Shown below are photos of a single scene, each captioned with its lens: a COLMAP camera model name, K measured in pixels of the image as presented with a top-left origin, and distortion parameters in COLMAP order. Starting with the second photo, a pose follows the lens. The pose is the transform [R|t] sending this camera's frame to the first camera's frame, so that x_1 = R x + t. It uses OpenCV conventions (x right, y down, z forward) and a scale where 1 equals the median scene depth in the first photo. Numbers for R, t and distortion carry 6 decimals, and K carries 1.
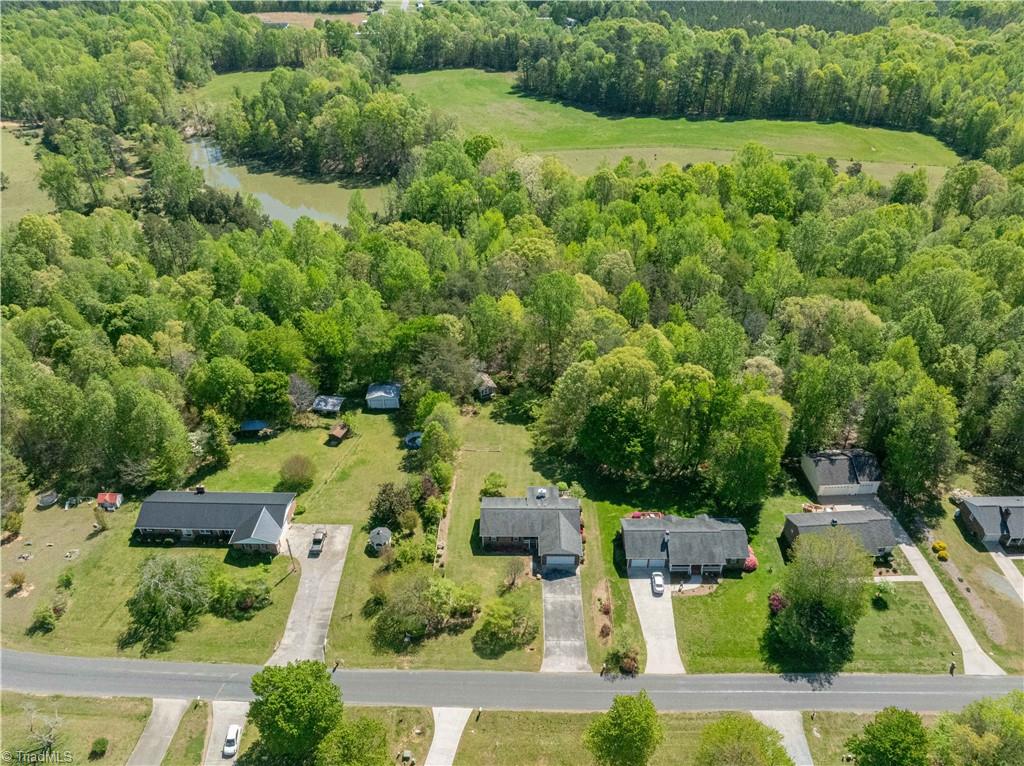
lens RADIAL K [[755.2, 0, 527.9], [0, 755.2, 383.7], [0, 0, 1]] dist [-0.037595, 0.006597]
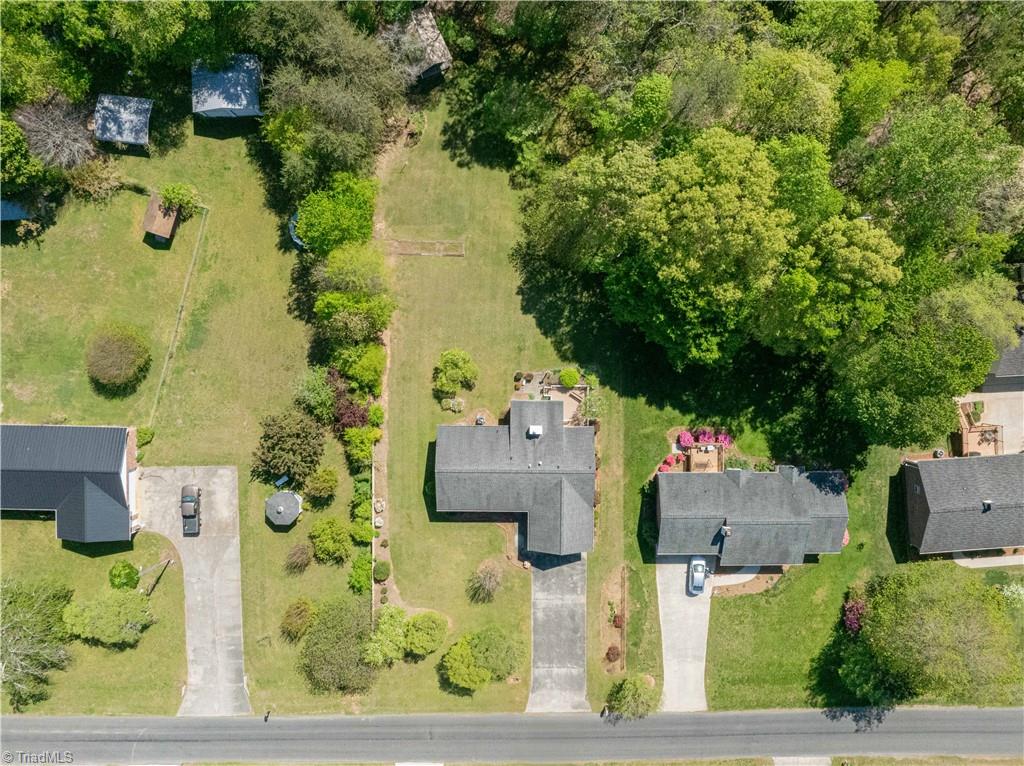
lens RADIAL K [[755.2, 0, 527.9], [0, 755.2, 383.7], [0, 0, 1]] dist [-0.037595, 0.006597]
pose [[0.999914, 0.008848, 0.009727, 0.007010], [-0.012887, 0.512159, 0.858794, -0.412832], [0.002617, -0.858845, 0.512229, 0.768910]]
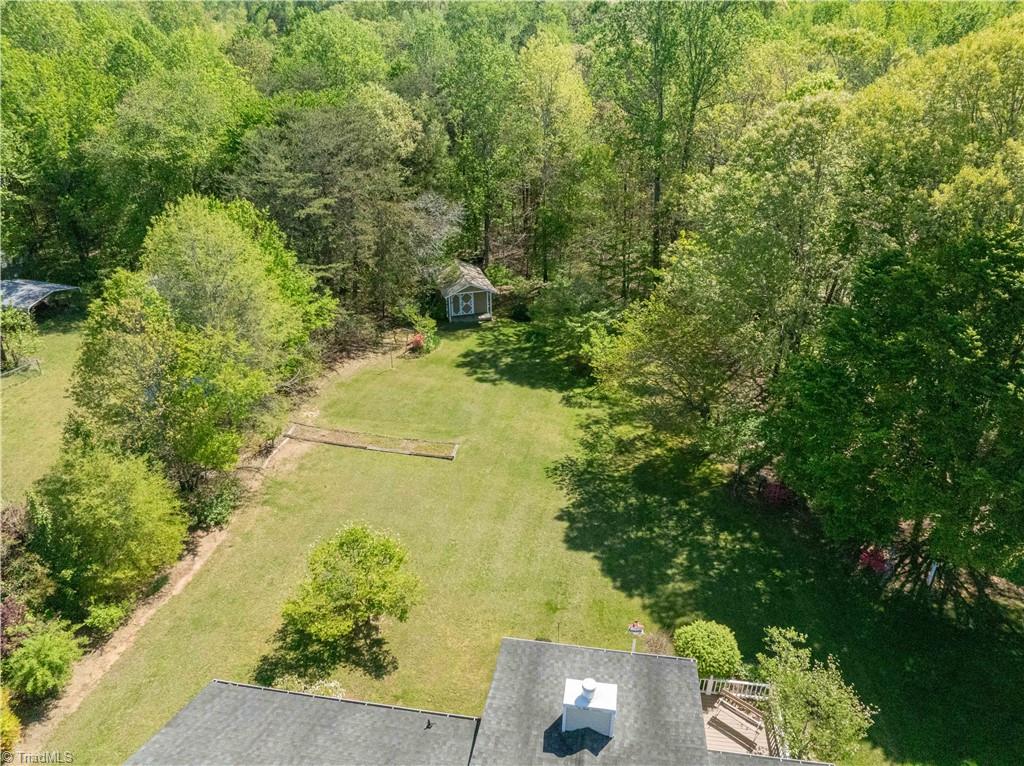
lens RADIAL K [[722.6, 0, 512.0], [0, 722.6, 383.0], [0, 0, 1]] dist [-0.025400, 0.000671]
pose [[0.988009, 0.072060, -0.136549, 0.019447], [-0.085423, 0.991837, -0.094668, 0.103873], [0.128613, 0.105197, 0.986100, 0.910945]]
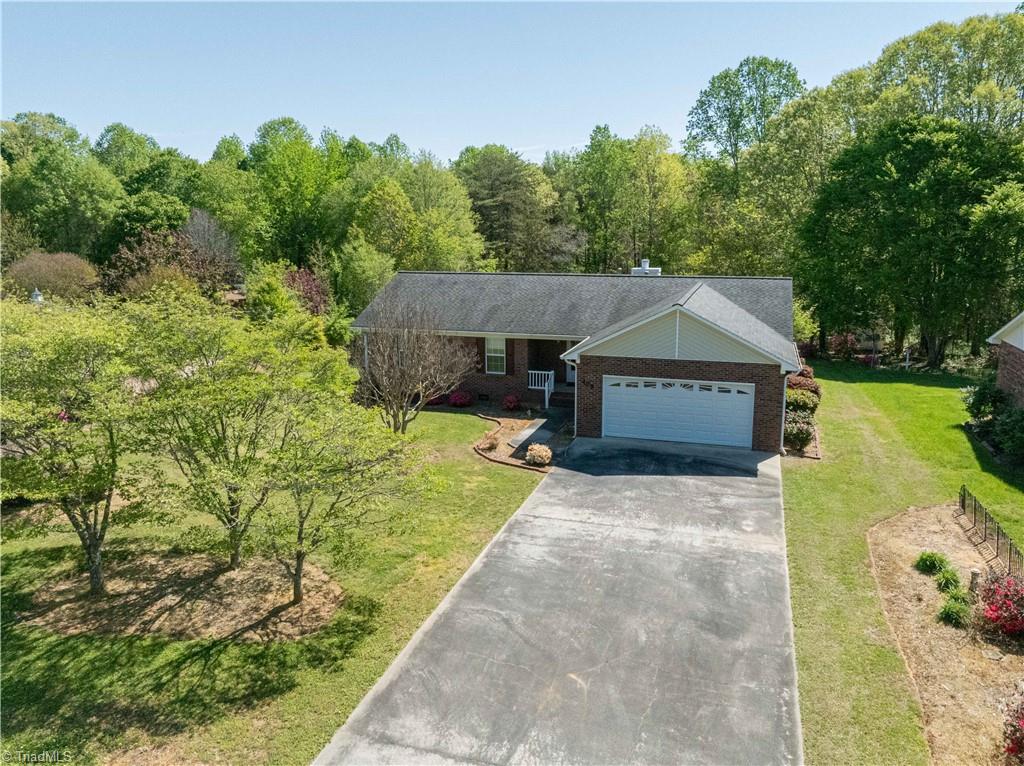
lens RADIAL K [[755.2, 0, 527.9], [0, 755.2, 383.7], [0, 0, 1]] dist [-0.037595, 0.006597]
pose [[0.955735, 0.051729, -0.289647, 0.061342], [-0.157280, 0.921794, -0.354342, 0.296887], [0.248666, 0.384213, 0.889127, 0.813605]]
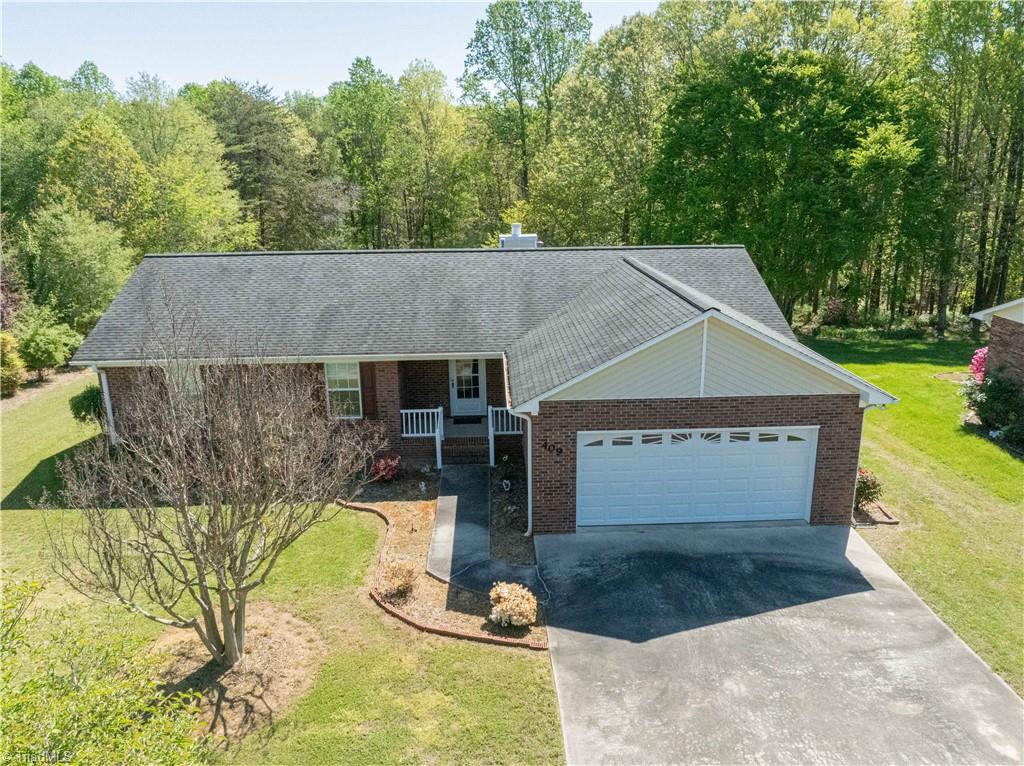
lens RADIAL K [[755.2, 0, 527.9], [0, 755.2, 383.7], [0, 0, 1]] dist [-0.037595, 0.006597]
pose [[0.998798, -0.027488, 0.040583, 0.013039], [0.038993, 0.947265, -0.318069, 0.253620], [-0.029700, 0.319269, 0.947199, 0.877676]]
